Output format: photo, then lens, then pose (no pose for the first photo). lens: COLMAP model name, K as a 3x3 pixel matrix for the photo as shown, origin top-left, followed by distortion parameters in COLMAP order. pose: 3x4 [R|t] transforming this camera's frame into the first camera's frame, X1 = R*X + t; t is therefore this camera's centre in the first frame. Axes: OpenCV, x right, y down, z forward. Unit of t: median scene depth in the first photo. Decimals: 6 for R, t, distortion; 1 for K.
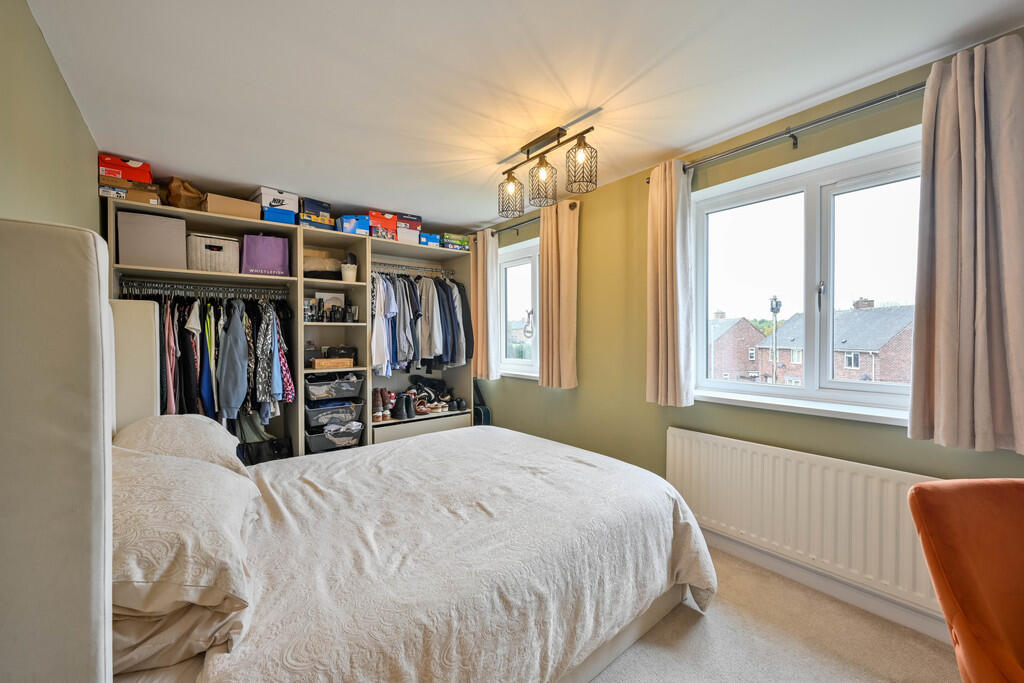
lens RADIAL K [[412.5, 0, 514.5], [0, 412.5, 334.9], [0, 0, 1]] dist [-0.000024, -0.000081]
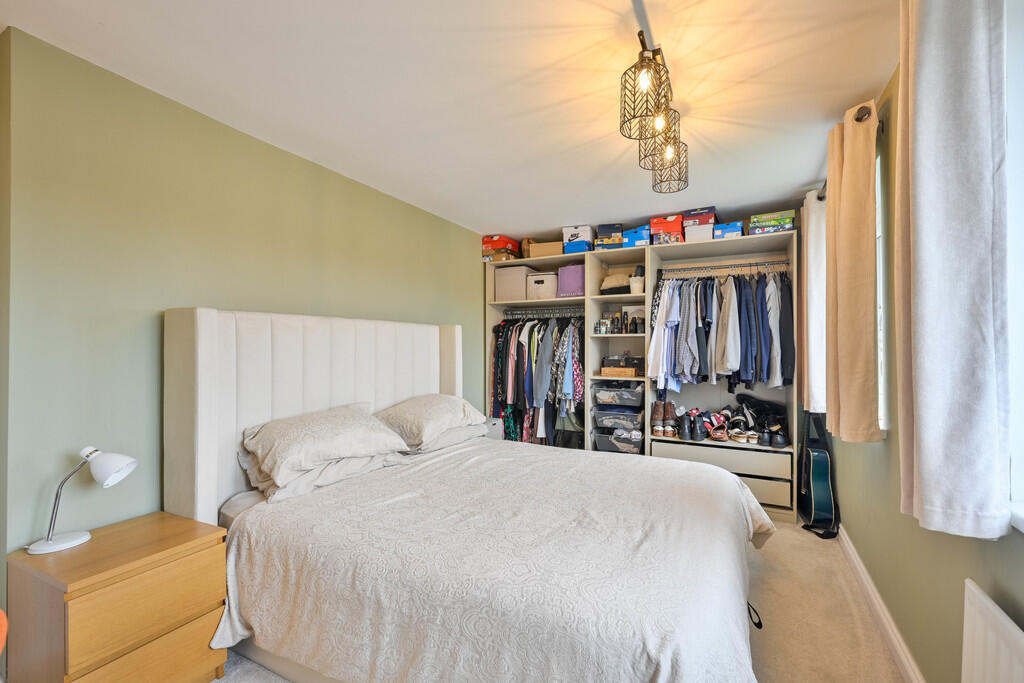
lens RADIAL K [[402.2, 0, 512.0], [0, 402.2, 341.5], [0, 0, 1]] dist [0.000363, -0.000001]
pose [[0.417015, -0.006989, -0.908873, 0.391349], [-0.001678, 0.999963, -0.008459, -0.000897], [0.908898, 0.005053, 0.416988, 0.310582]]
